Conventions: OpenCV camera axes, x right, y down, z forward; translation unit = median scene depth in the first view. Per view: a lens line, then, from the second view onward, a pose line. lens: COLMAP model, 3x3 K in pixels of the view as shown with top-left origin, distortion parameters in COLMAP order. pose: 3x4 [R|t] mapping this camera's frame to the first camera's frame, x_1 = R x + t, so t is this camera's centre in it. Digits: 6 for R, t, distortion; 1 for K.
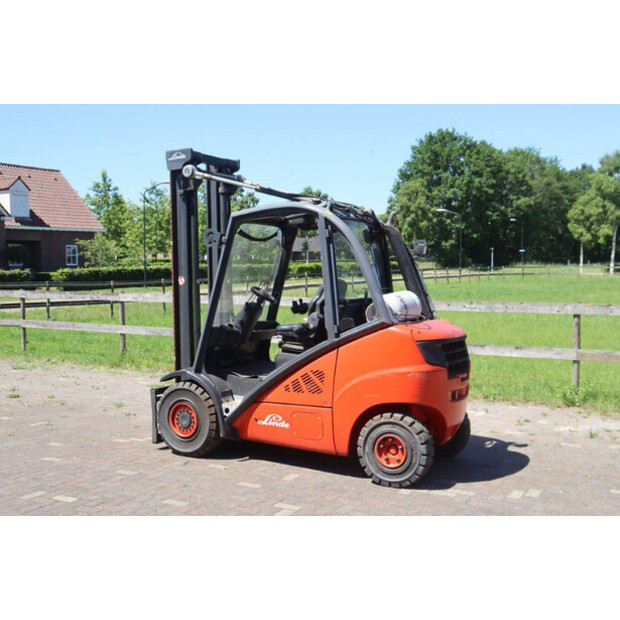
lens RADIAL K [[765.0, 0, 318.6], [0, 765.0, 298.4], [0, 0, 1]] dist [0.003545, 0.020980]
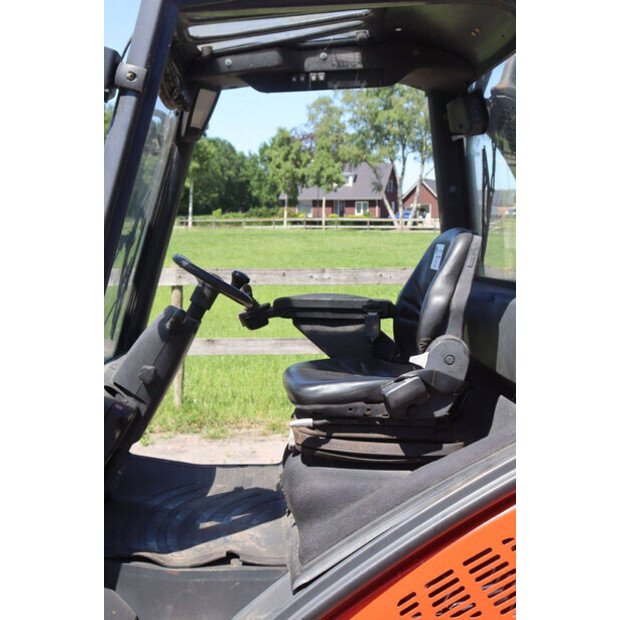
lens RADIAL K [[773.5, 0, 310.0], [0, 773.5, 310.0], [0, 0, 1]] dist [-0.003301, 0.016515]
pose [[0.840374, -0.058998, 0.538786, -0.216199], [0.019339, 0.996689, 0.078975, -0.018018], [-0.541662, -0.055949, 0.838733, 0.747196]]
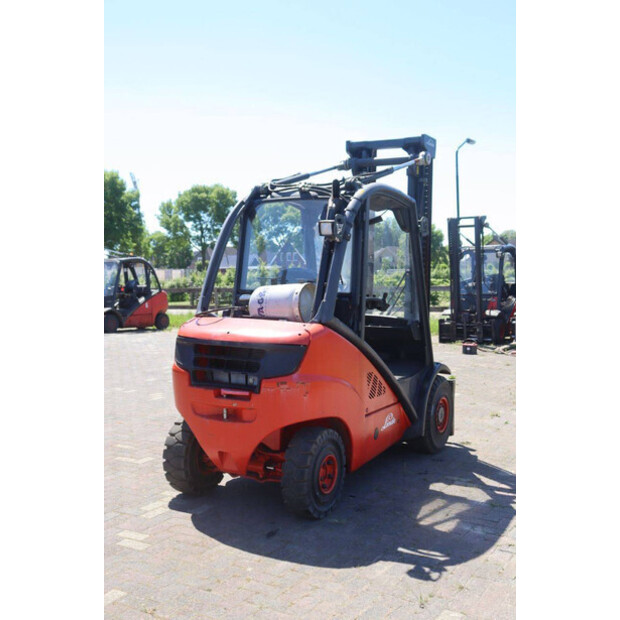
lens RADIAL K [[756.4, 0, 305.5], [0, 756.4, 295.2], [0, 0, 1]] dist [-0.006347, 0.026369]
pose [[-0.032970, 0.031803, -0.998950, 0.895740], [-0.033814, 0.998886, 0.032917, -0.023109], [0.998884, 0.034864, -0.031857, 1.037005]]
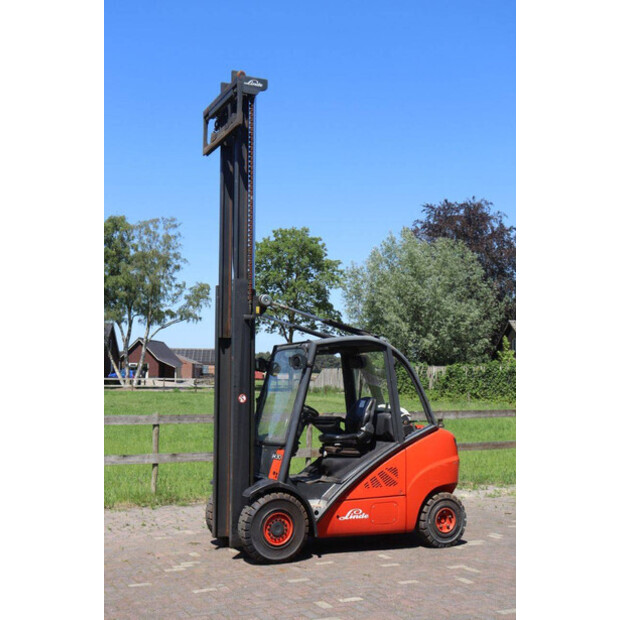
lens RADIAL K [[811.1, 0, 310.5], [0, 811.1, 299.7], [0, 0, 1]] dist [0.039950, 0.052239]
pose [[0.579524, 0.085115, 0.810498, -1.141893], [0.025752, 0.992122, -0.122602, -0.021109], [-0.814548, 0.091923, 0.572766, 0.278225]]
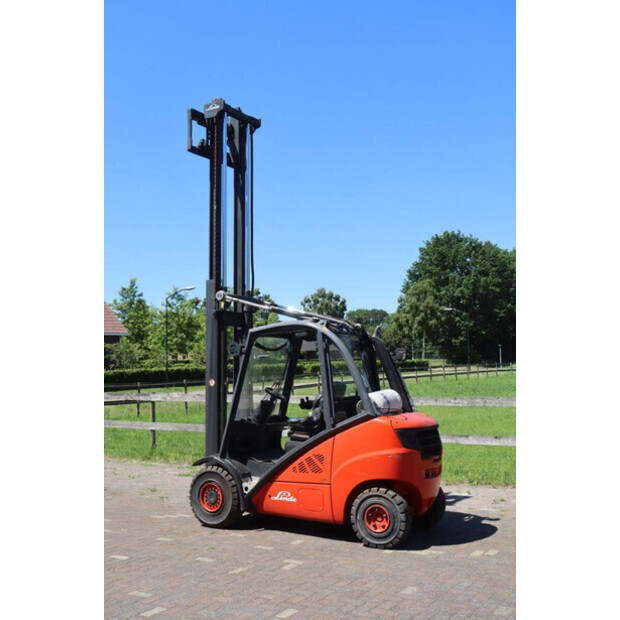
lens RADIAL K [[756.4, 0, 305.5], [0, 756.4, 295.2], [0, 0, 1]] dist [-0.006347, 0.026369]
pose [[0.999212, -0.016911, -0.035903, 0.024761], [0.012010, 0.991102, -0.132558, -0.000247], [0.037826, 0.132023, 0.990525, -0.246566]]
